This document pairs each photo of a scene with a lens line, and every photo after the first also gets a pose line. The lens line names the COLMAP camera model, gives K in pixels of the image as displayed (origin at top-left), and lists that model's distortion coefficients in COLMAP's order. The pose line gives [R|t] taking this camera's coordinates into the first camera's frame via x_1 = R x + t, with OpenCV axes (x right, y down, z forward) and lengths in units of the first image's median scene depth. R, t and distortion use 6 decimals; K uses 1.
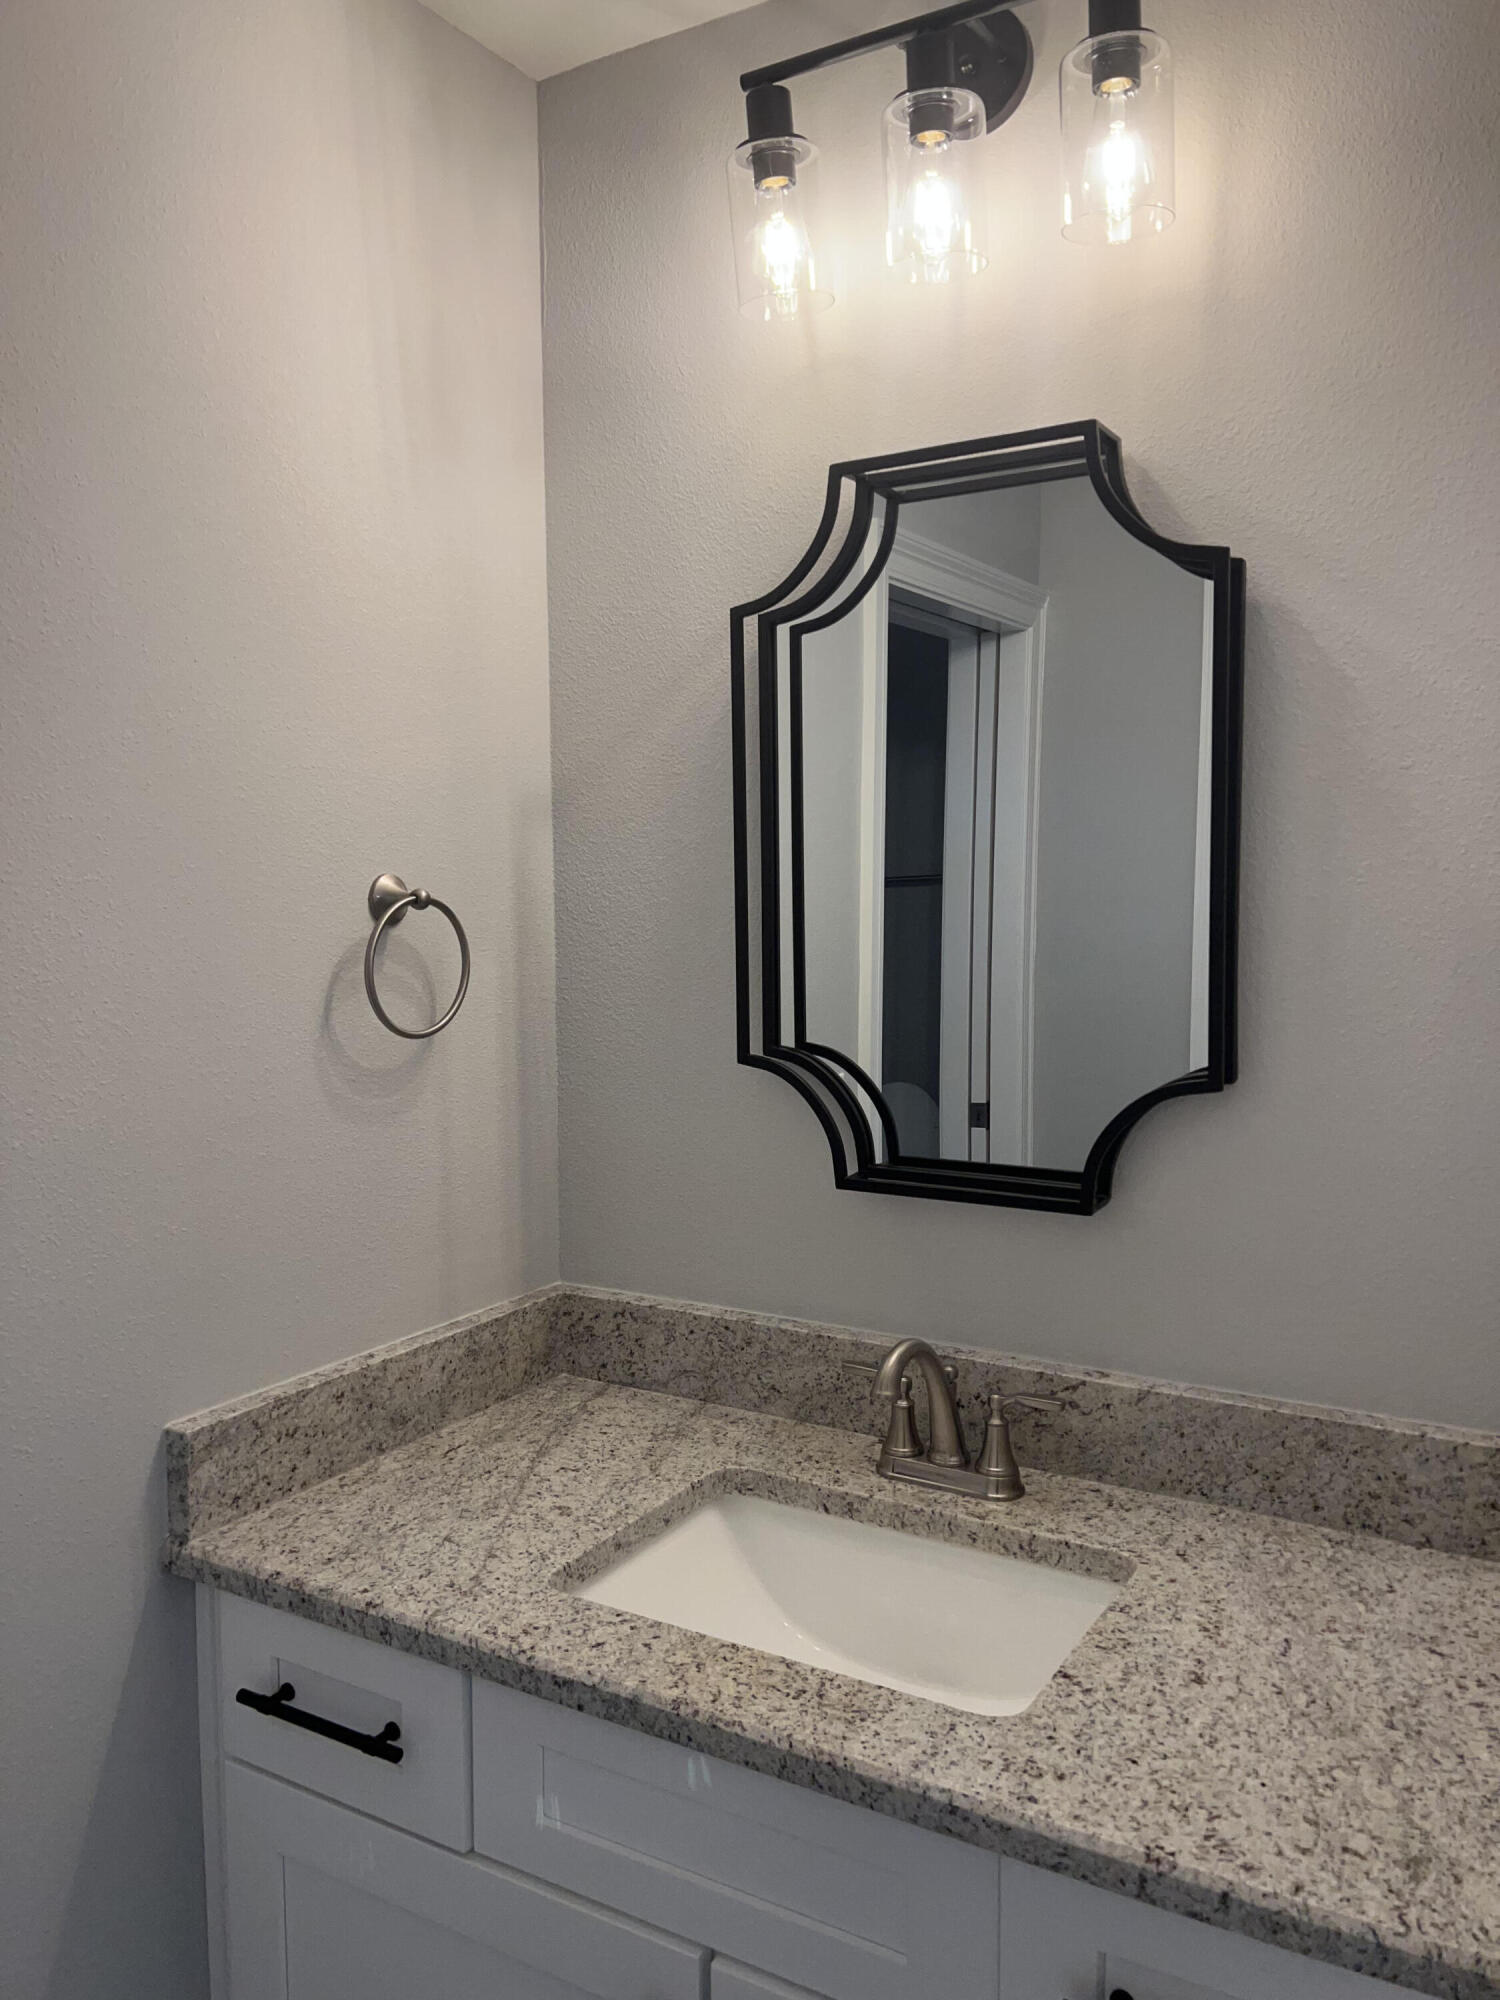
lens RADIAL K [[1528.9, 0, 751.1], [0, 1528.9, 976.4], [0, 0, 1]] dist [0.044726, -0.061651]
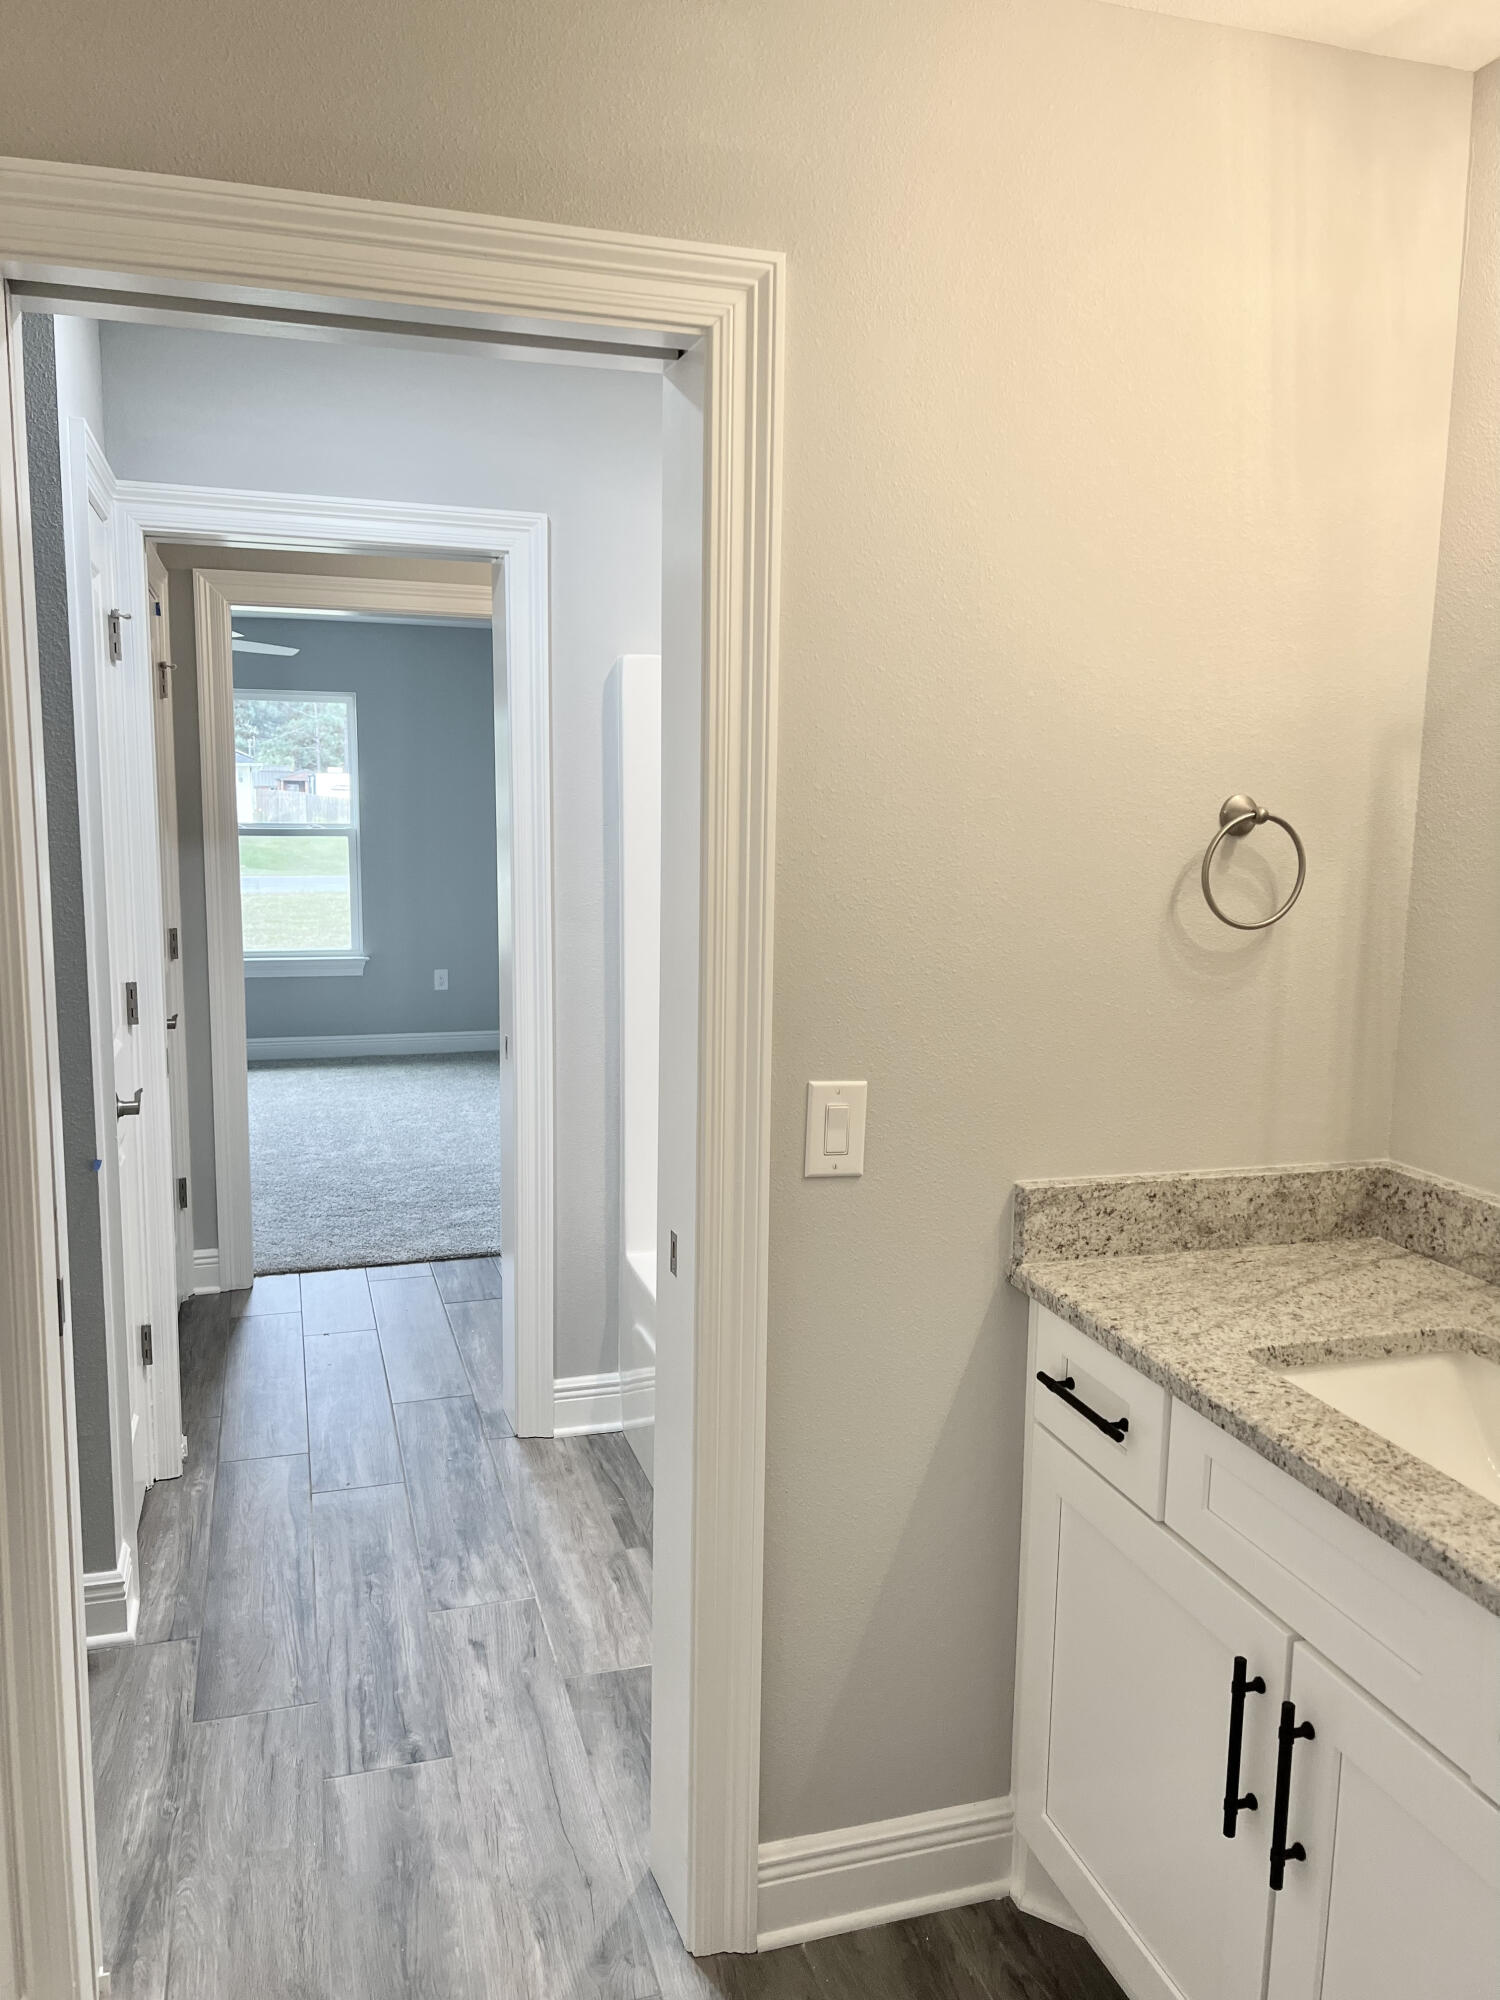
lens RADIAL K [[1528.9, 0, 751.1], [0, 1528.9, 976.4], [0, 0, 1]] dist [0.044726, -0.061651]
pose [[0.746288, 0.103989, -0.657451, 0.325994], [-0.066394, 0.994425, 0.081923, 0.003928], [0.662304, -0.017487, 0.749031, -0.203674]]
